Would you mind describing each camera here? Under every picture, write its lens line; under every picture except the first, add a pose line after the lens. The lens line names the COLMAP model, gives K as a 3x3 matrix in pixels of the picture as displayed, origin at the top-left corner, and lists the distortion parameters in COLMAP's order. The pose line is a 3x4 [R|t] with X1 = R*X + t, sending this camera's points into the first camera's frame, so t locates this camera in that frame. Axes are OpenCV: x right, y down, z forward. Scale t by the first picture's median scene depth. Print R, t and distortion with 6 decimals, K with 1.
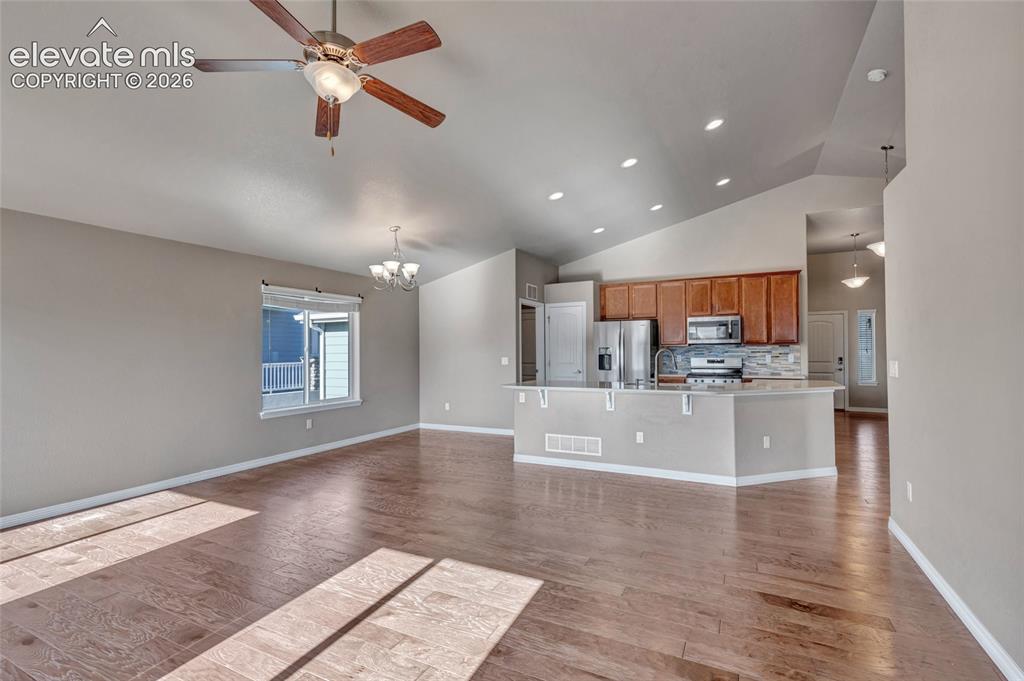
lens RADIAL K [[469.0, 0, 516.1], [0, 469.0, 345.2], [0, 0, 1]] dist [0.006363, -0.000051]
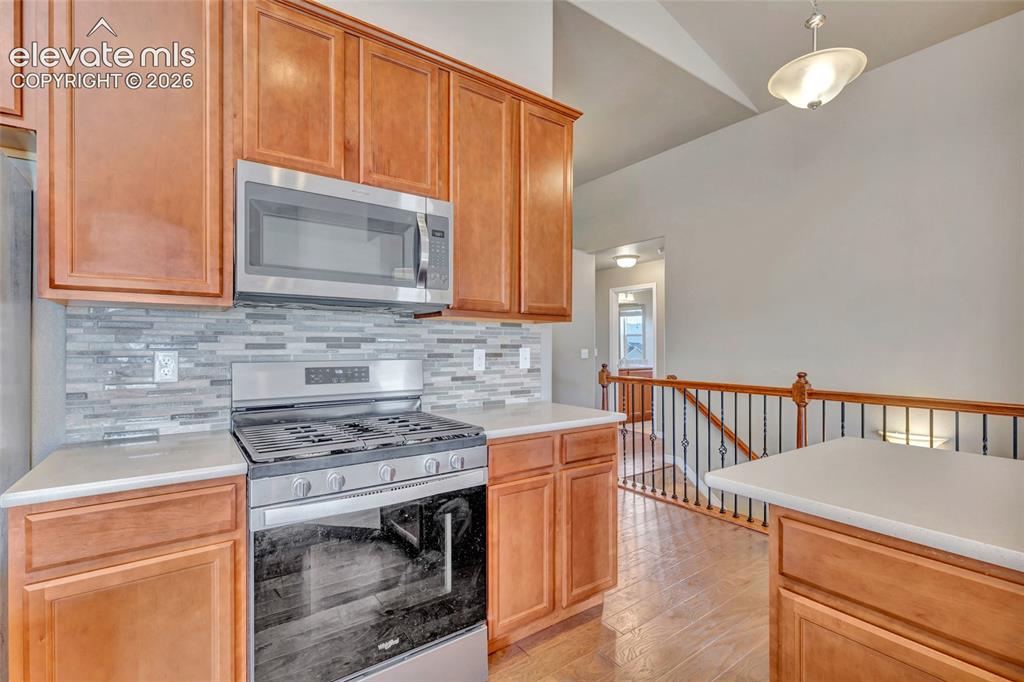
lens RADIAL K [[469.0, 0, 516.1], [0, 469.0, 345.7], [0, 0, 1]] dist [0.006363, -0.000051]
pose [[0.451511, 0.009460, 0.892216, 0.257011], [-0.016512, 0.999861, -0.002245, 0.018680], [-0.892113, -0.013718, 0.451604, 0.854655]]
